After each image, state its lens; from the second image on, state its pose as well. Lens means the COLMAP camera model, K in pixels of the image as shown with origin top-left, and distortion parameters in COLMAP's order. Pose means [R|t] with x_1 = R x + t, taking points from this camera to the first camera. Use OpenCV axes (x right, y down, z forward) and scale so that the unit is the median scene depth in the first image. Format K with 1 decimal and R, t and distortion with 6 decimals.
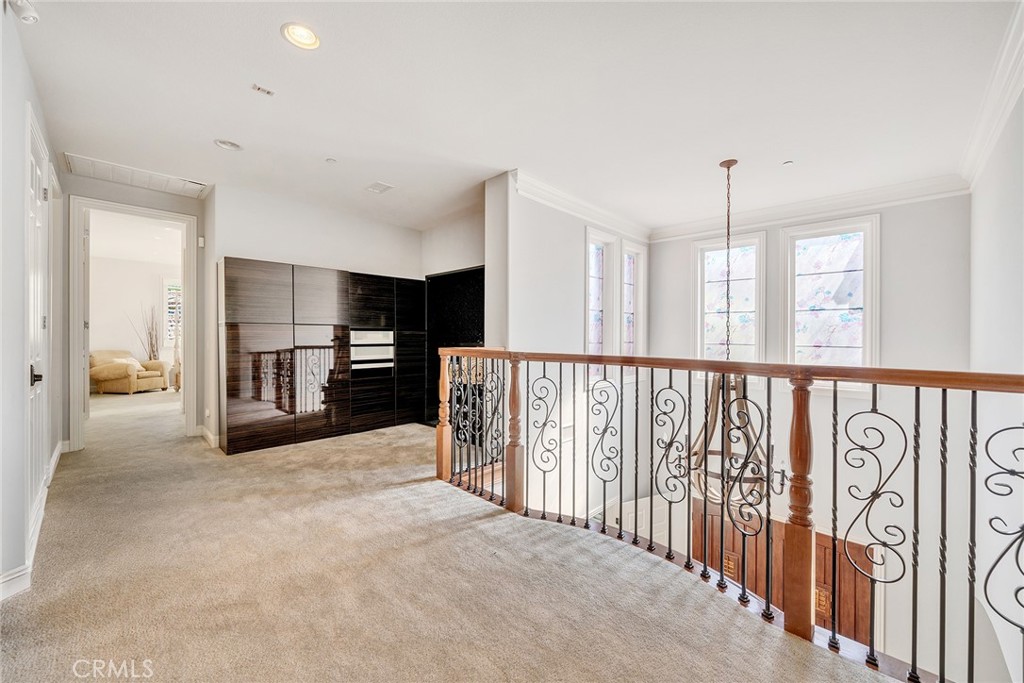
lens RADIAL K [[399.0, 0, 512.4], [0, 399.0, 335.9], [0, 0, 1]] dist [-0.000960, -0.000069]
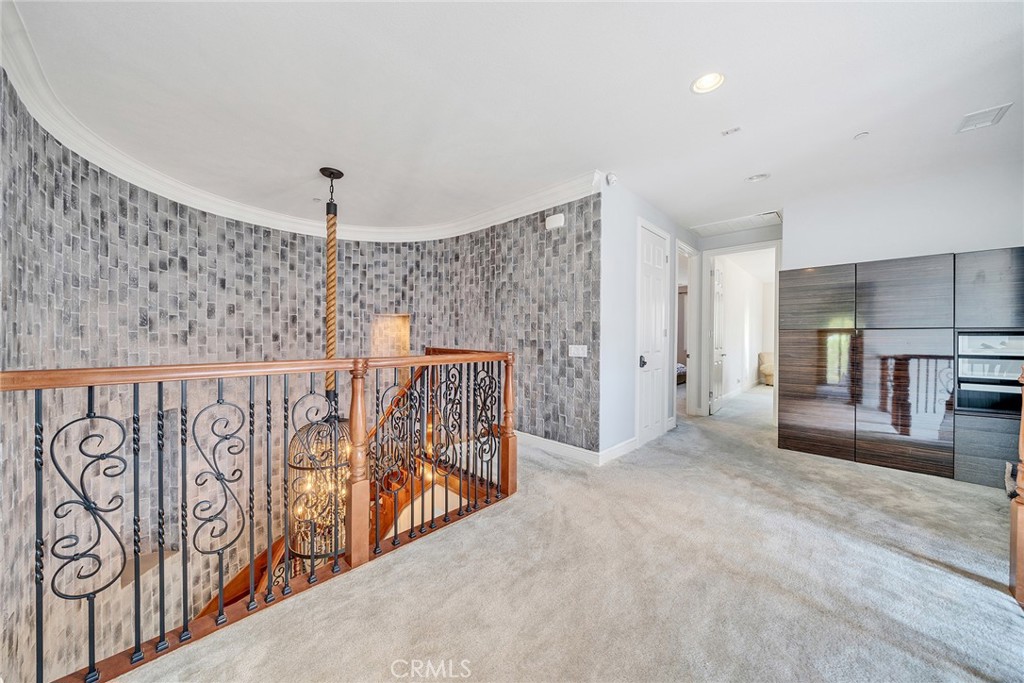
lens RADIAL K [[351.2, 0, 507.8], [0, 351.2, 340.0], [0, 0, 1]] dist [-0.001862, -0.000115]
pose [[-0.001263, 0.002070, -0.999997, 0.324948], [-0.008537, 0.999961, 0.002080, -0.000061], [0.999963, 0.008539, -0.001245, 0.279619]]
